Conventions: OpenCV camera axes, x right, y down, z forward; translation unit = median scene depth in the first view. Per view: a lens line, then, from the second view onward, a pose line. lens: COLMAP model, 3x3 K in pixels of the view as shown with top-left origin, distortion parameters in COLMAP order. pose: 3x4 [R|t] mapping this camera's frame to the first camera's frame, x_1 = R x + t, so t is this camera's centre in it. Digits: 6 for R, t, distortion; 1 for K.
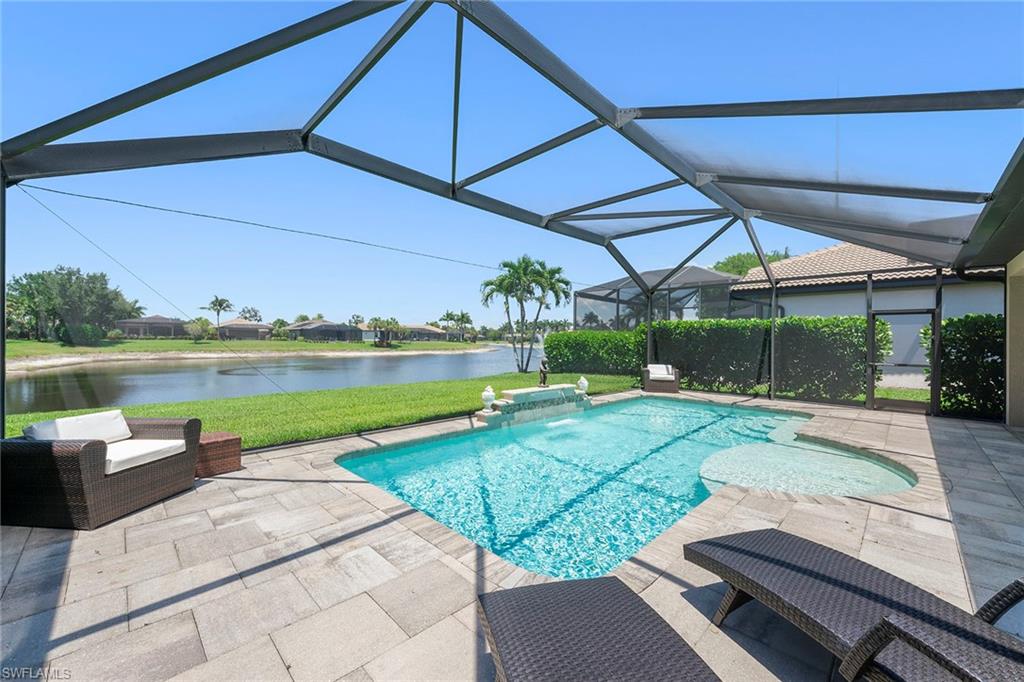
lens RADIAL K [[393.3, 0, 514.2], [0, 393.3, 342.9], [0, 0, 1]] dist [0.001161, 0.000112]
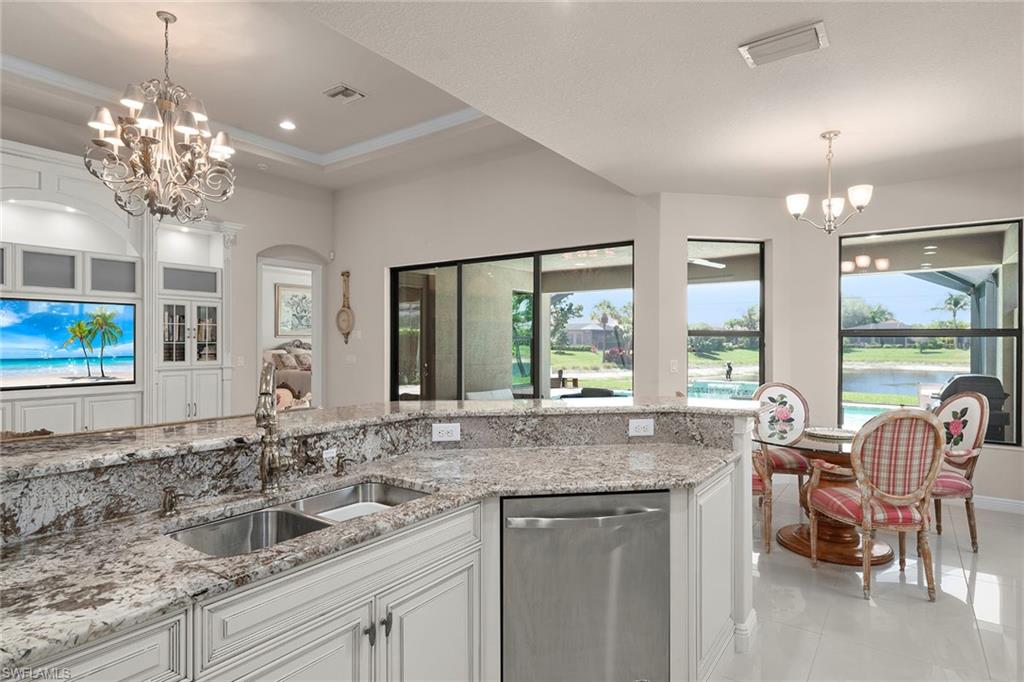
lens RADIAL K [[546.8, 0, 512.2], [0, 546.8, 343.8], [0, 0, 1]] dist [0.002964, 0.001536]
pose [[0.155070, -0.008677, -0.987865, 0.236566], [-0.007848, 0.999919, -0.010015, 0.000231], [0.987872, 0.009305, 0.154989, -0.011707]]
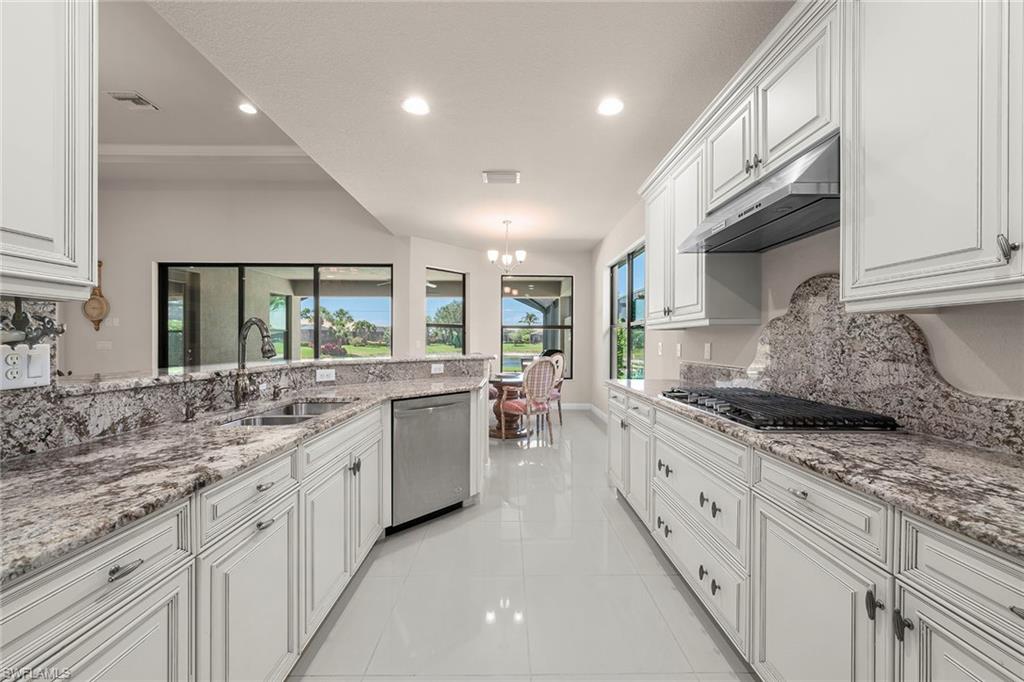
lens RADIAL K [[387.1, 0, 513.0], [0, 387.1, 341.6], [0, 0, 1]] dist [-0.000419, -0.000083]
pose [[0.713832, -0.008788, -0.700262, 0.241679], [0.000213, 0.999924, -0.012332, 0.003017], [0.700317, 0.008653, 0.713780, -0.026170]]
